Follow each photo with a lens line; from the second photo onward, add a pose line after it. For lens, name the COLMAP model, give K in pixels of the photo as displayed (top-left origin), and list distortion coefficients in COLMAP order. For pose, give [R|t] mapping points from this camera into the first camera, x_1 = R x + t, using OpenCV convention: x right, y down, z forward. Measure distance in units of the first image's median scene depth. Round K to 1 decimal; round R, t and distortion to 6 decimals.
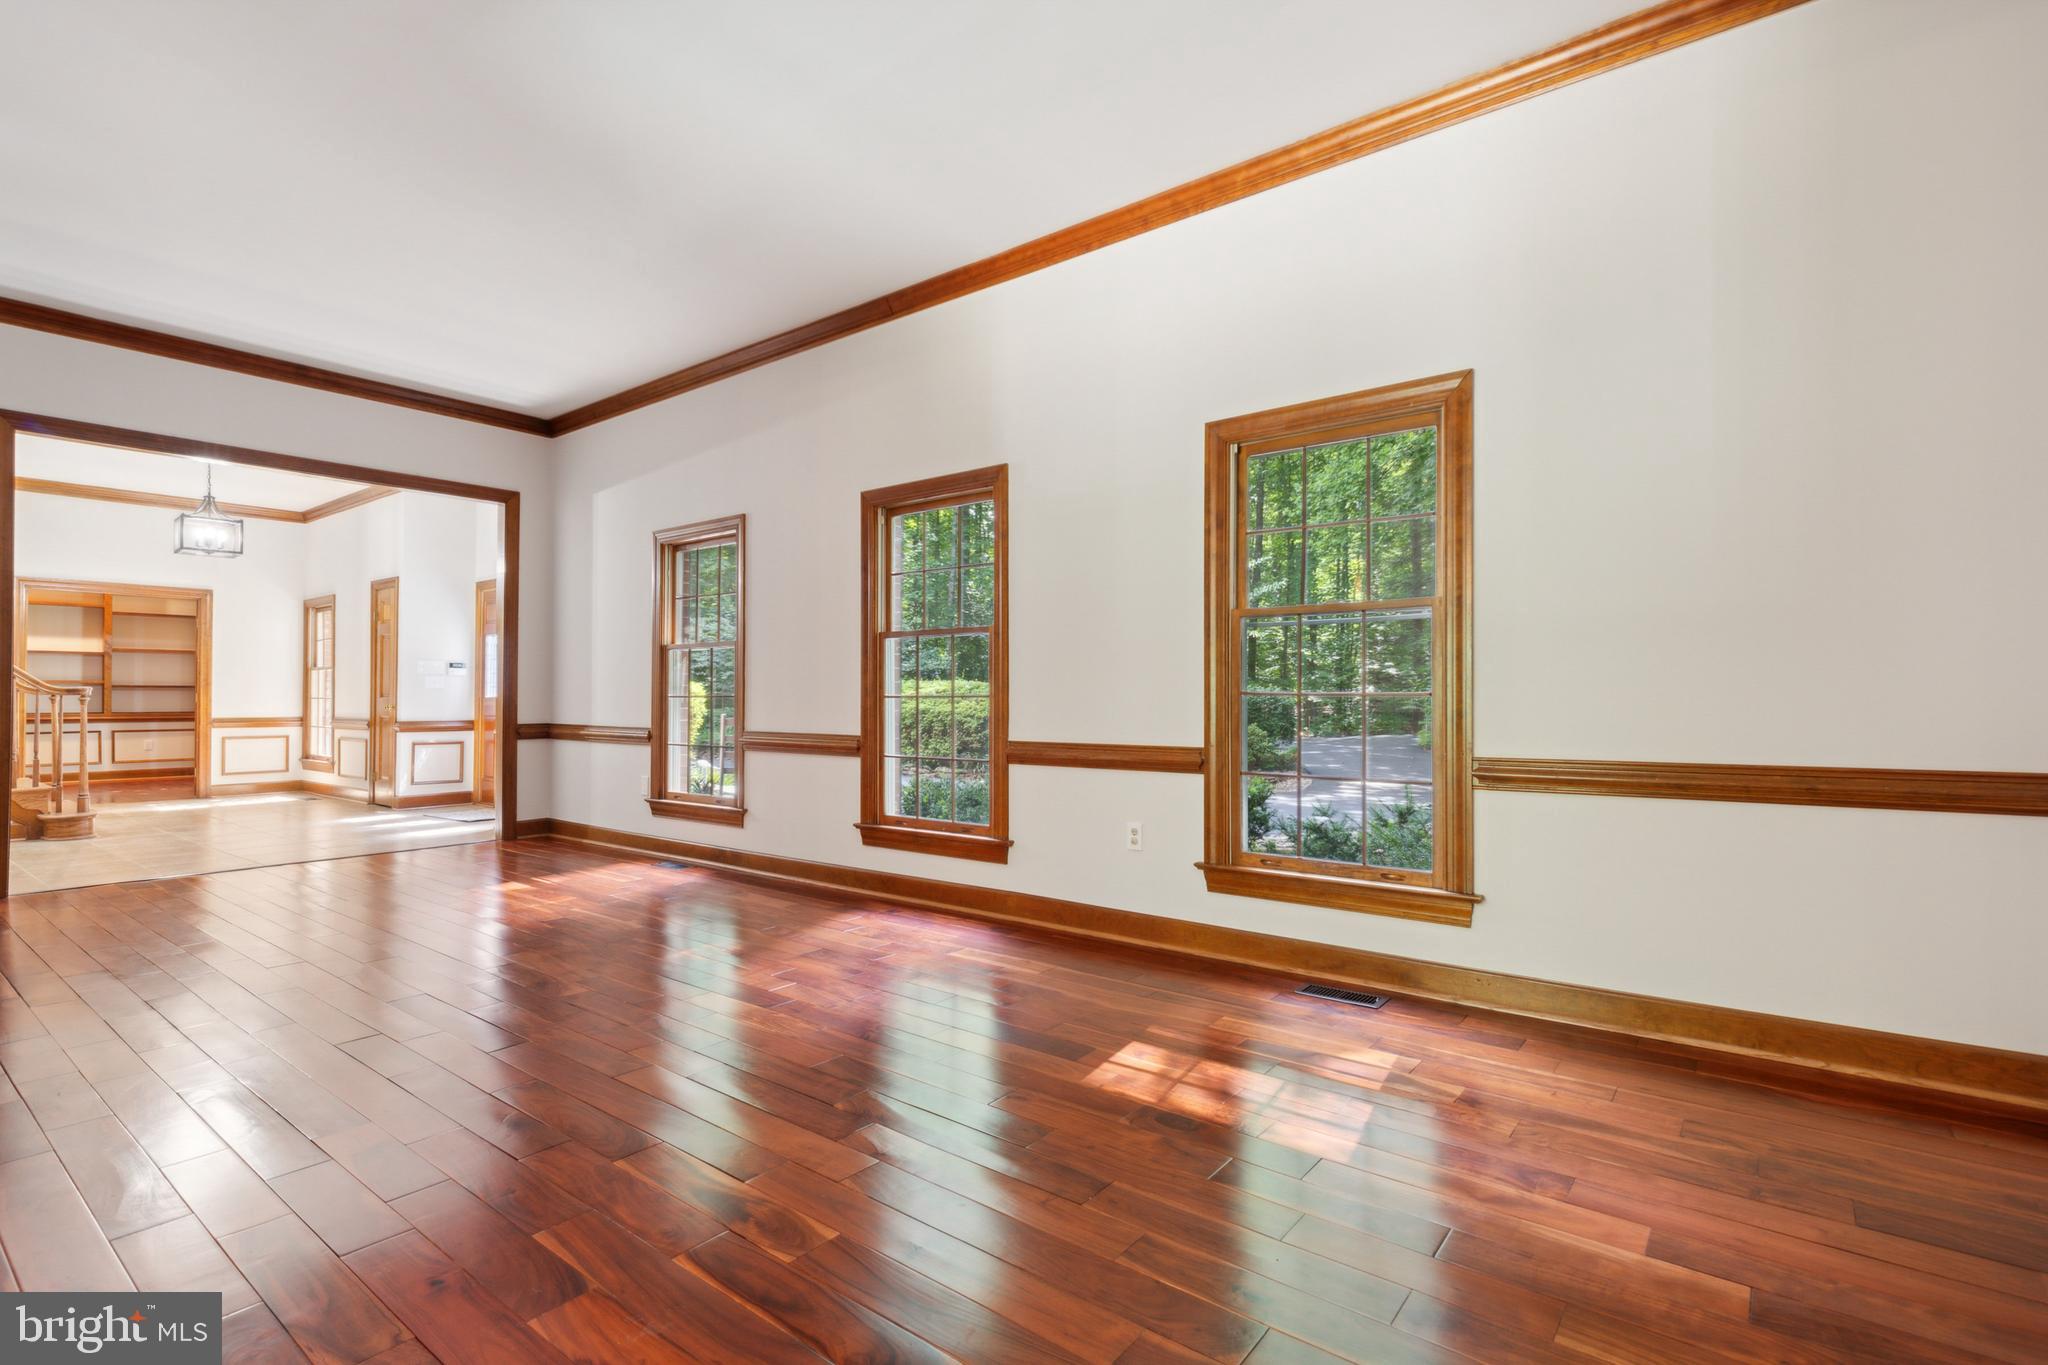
lens RADIAL K [[982.1, 0, 1024.0], [0, 982.1, 682.5], [0, 0, 1]] dist [-0.000179, -0.000472]
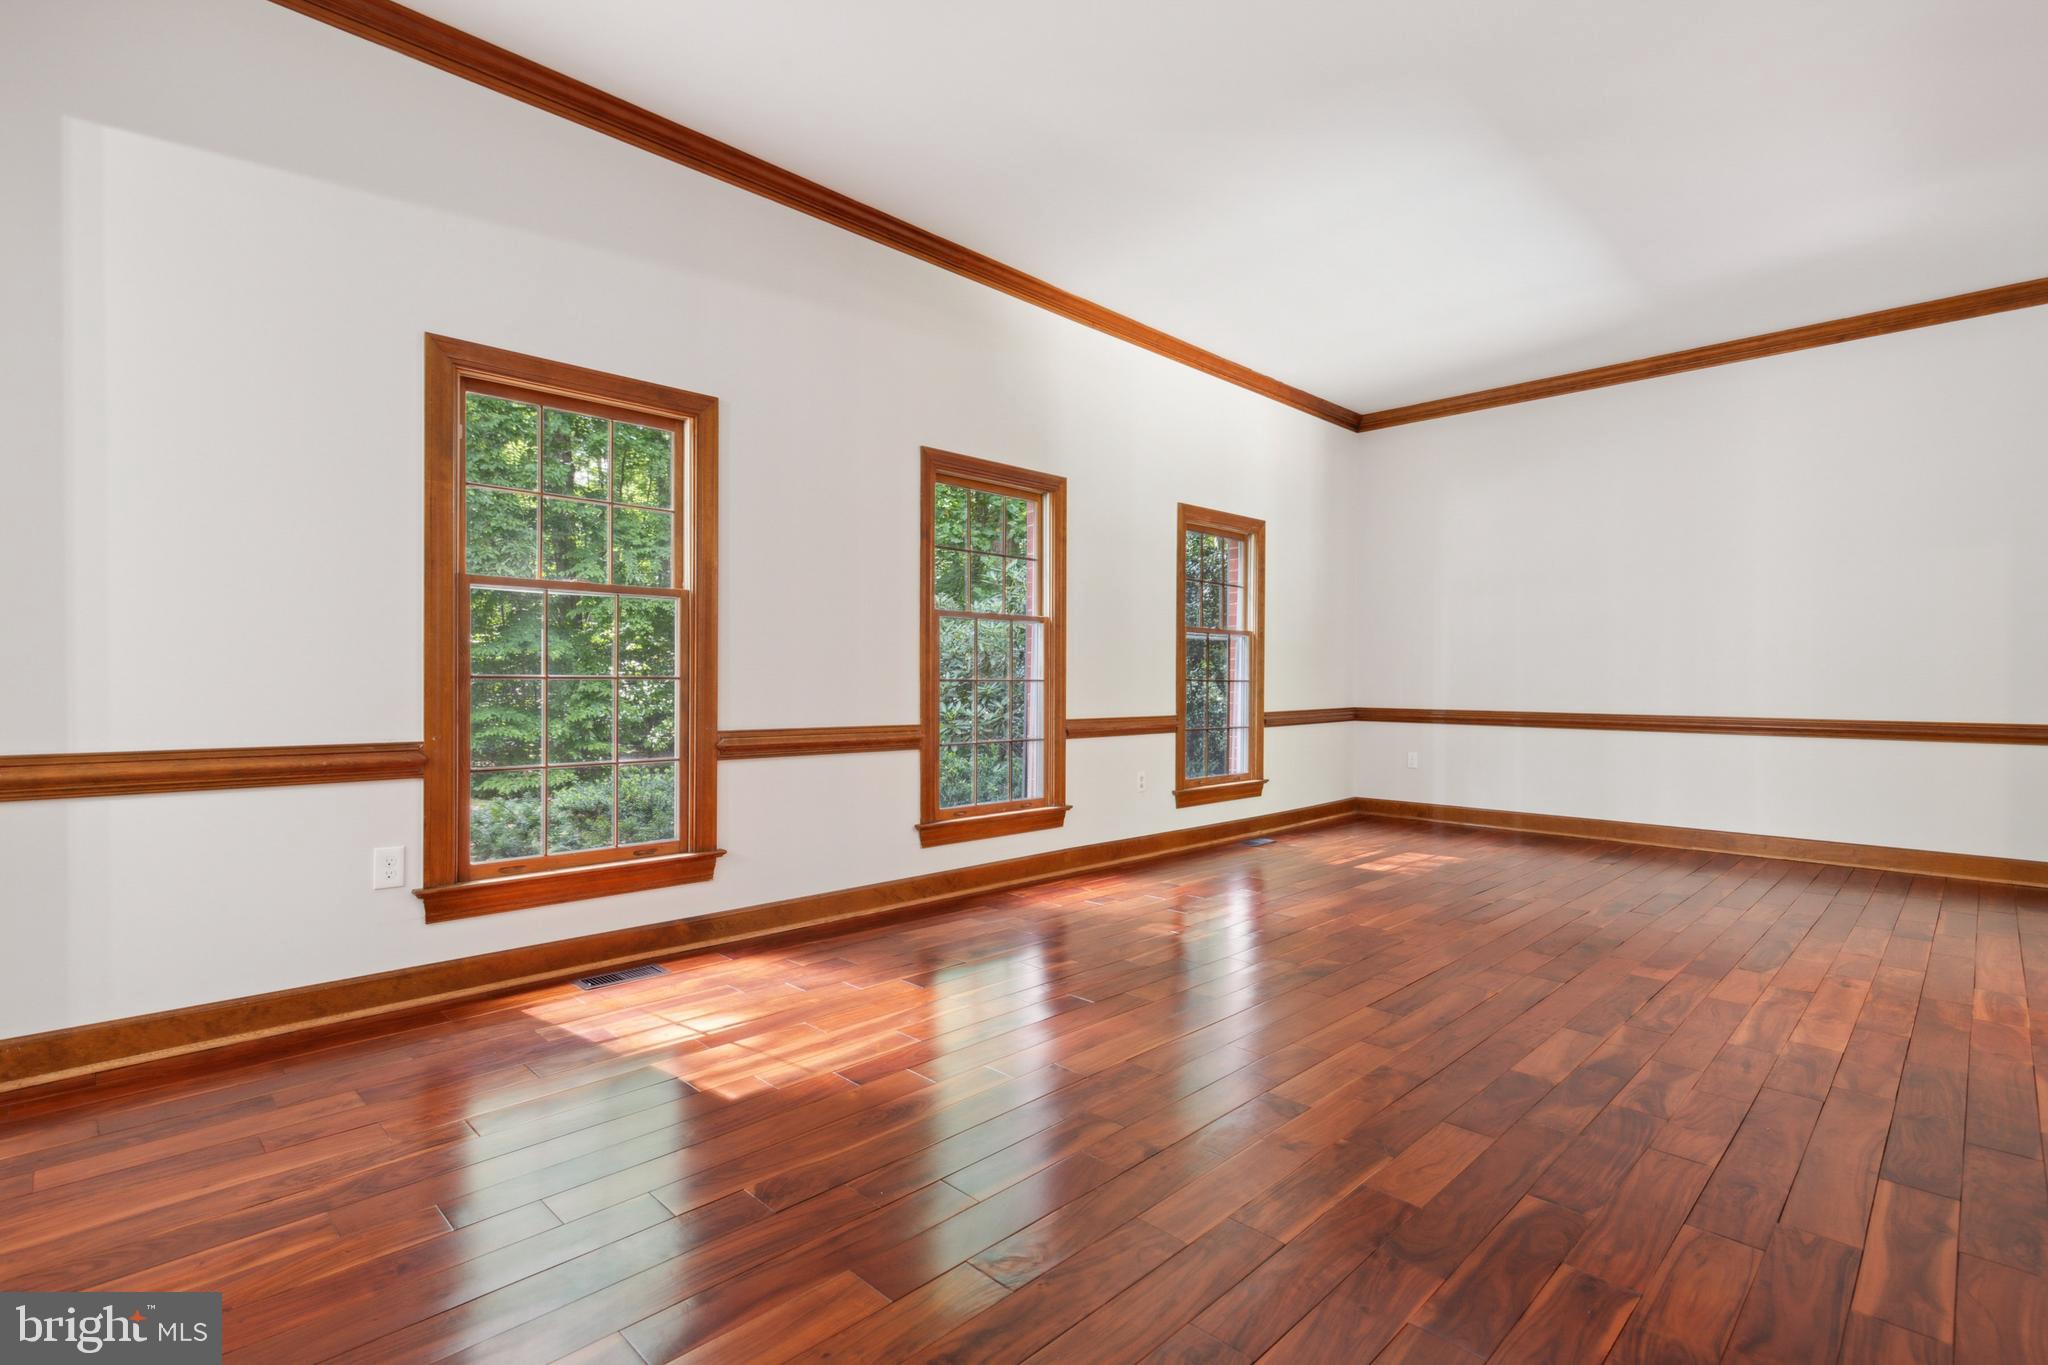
lens RADIAL K [[959.1, 0, 1025.7], [0, 959.1, 701.6], [0, 0, 1]] dist [0.002082, 0.000406]
pose [[0.103729, -0.016206, 0.994474, -1.003254], [-0.019671, 0.999638, 0.018342, 0.016013], [-0.994411, -0.021465, 0.103373, 0.814960]]
